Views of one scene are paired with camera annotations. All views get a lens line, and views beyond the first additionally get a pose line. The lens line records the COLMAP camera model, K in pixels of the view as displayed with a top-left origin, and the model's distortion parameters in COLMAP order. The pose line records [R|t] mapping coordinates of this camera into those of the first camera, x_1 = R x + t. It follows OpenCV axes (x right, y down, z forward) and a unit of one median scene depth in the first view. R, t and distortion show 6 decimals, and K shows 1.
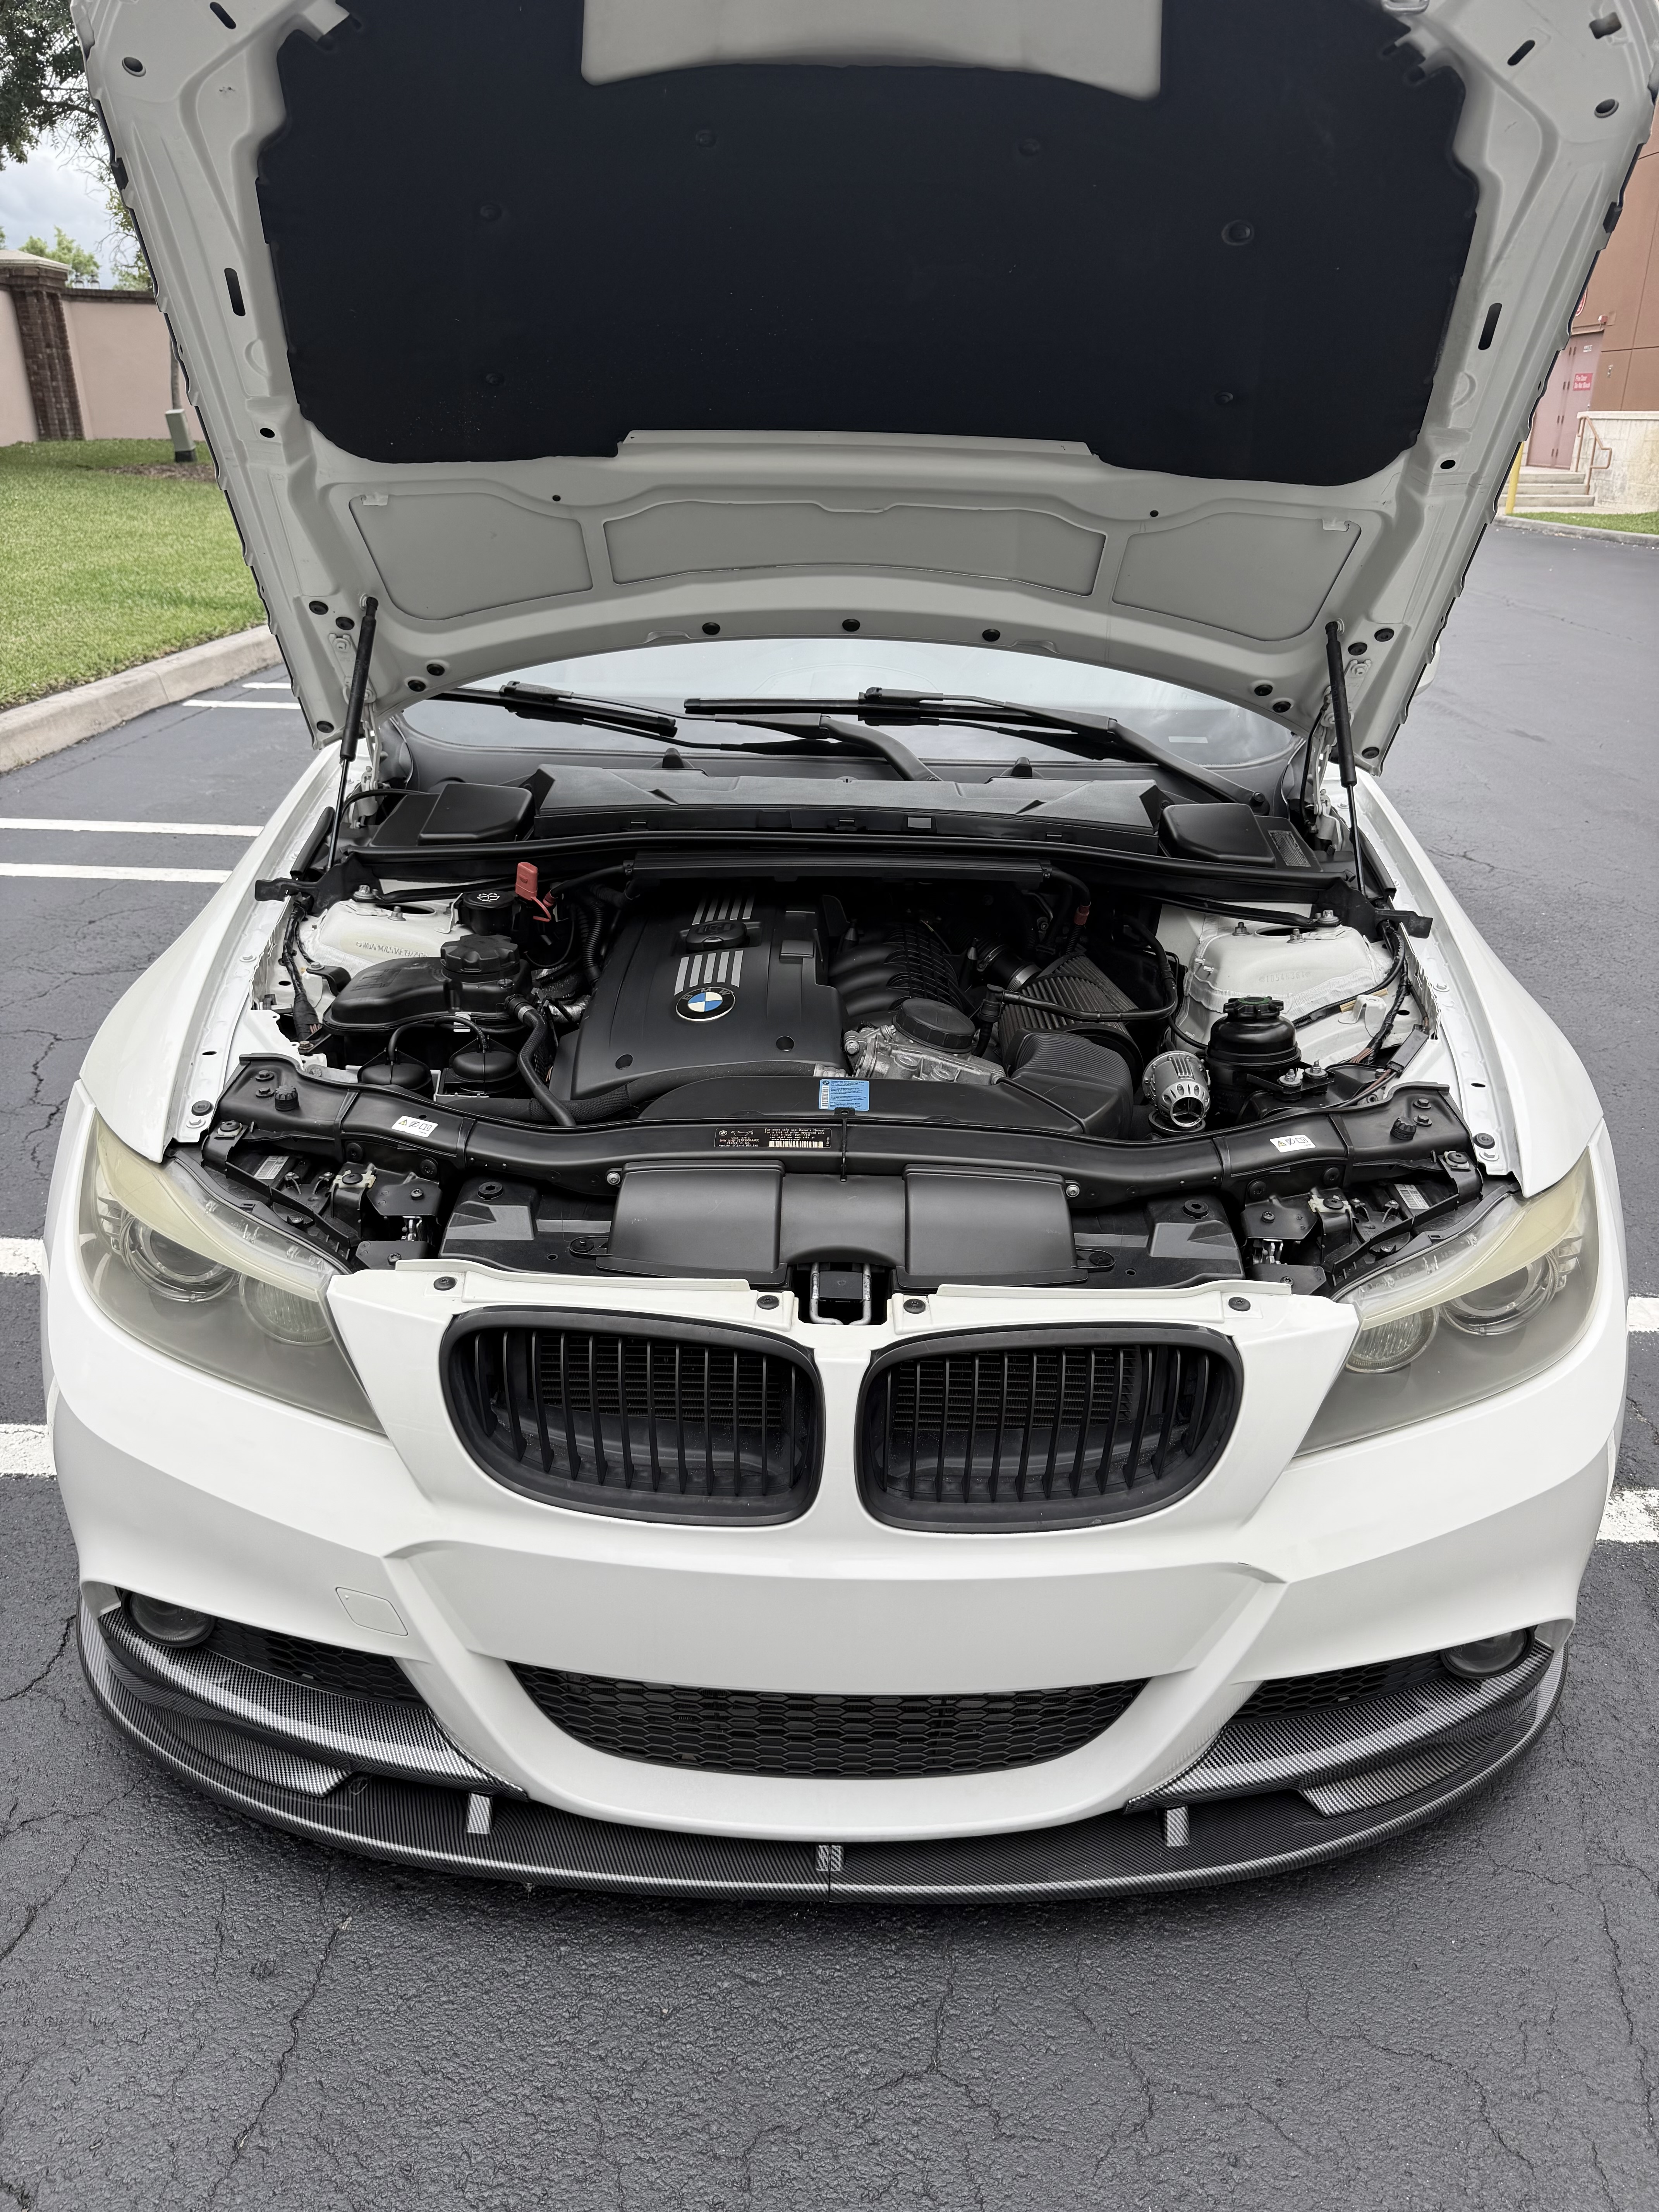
lens RADIAL K [[1599.2, 0, 822.1], [0, 1599.2, 1128.9], [0, 0, 1]] dist [0.005952, -0.017611]
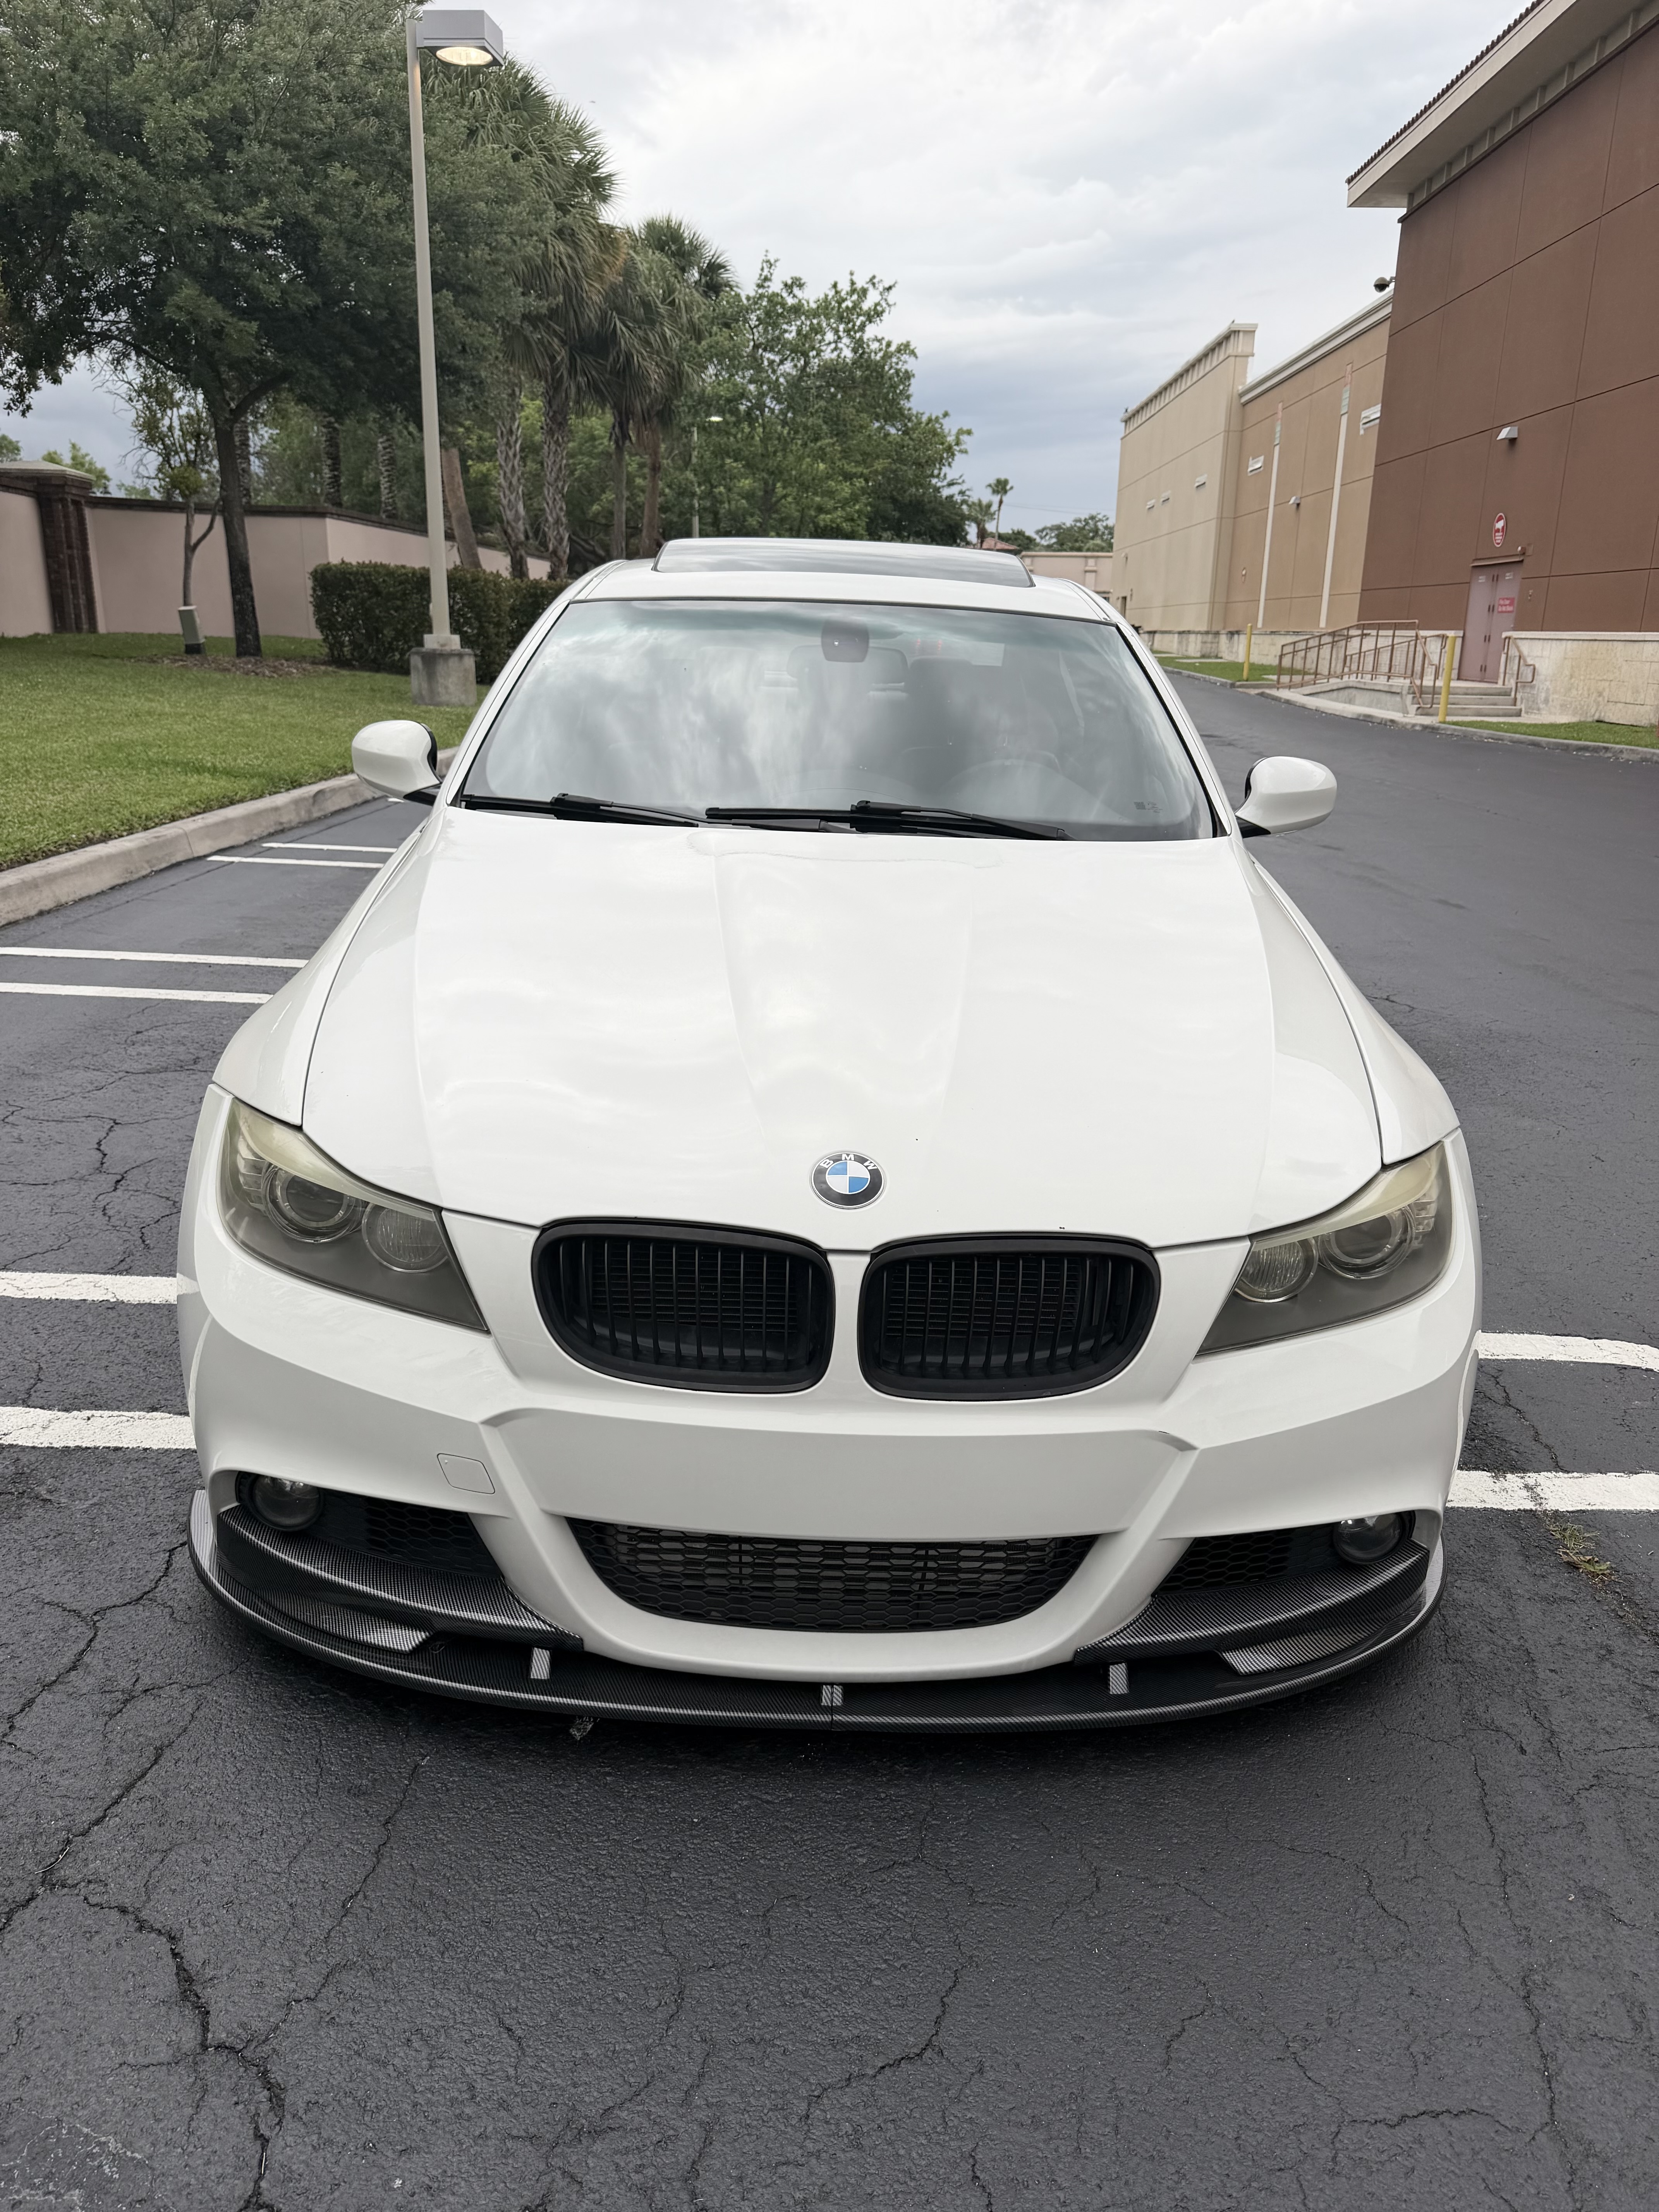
lens RADIAL K [[1599.2, 0, 817.6], [0, 1599.2, 1109.7], [0, 0, 1]] dist [0.005952, -0.017611]
pose [[0.999772, 0.011451, 0.018005, -0.027493], [-0.009075, 0.991872, -0.126913, 0.140511], [-0.019312, 0.126721, 0.991750, -0.212567]]
